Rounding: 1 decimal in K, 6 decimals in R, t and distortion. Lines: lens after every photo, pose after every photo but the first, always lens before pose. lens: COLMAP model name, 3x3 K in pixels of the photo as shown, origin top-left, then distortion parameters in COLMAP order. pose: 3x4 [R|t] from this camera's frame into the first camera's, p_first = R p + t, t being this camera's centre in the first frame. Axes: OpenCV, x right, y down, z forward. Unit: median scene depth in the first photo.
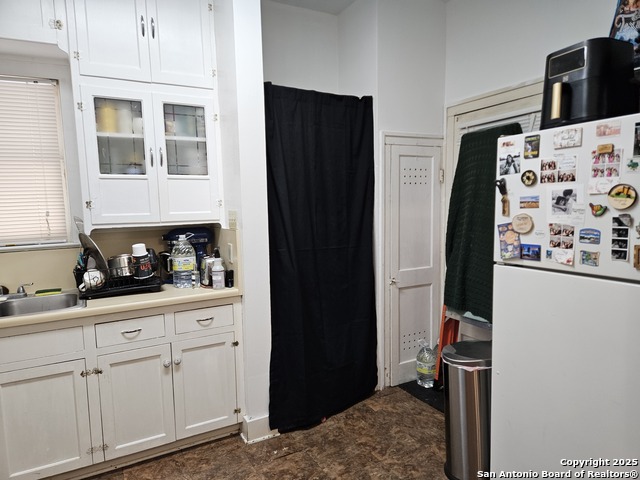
lens RADIAL K [[419.9, 0, 321.7], [0, 419.9, 241.4], [0, 0, 1]] dist [0.043104, -0.025681]
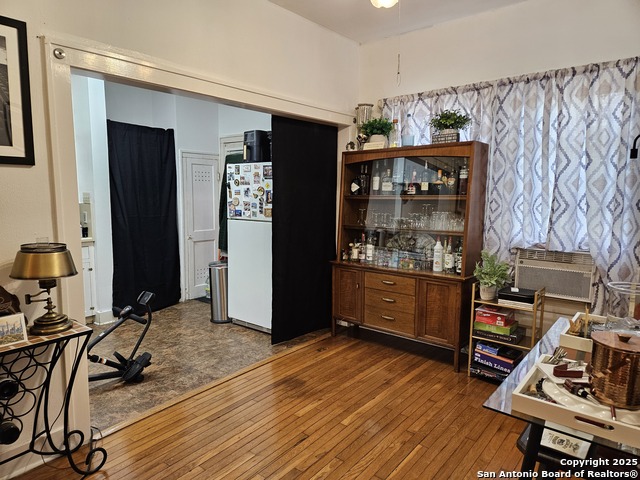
lens RADIAL K [[419.9, 0, 322.3], [0, 419.9, 239.7], [0, 0, 1]] dist [0.043104, -0.025681]
pose [[0.918764, -0.016068, 0.394481, -0.014763], [0.008445, 0.999743, 0.021054, 0.094921], [-0.394718, -0.016012, 0.918663, -1.015994]]
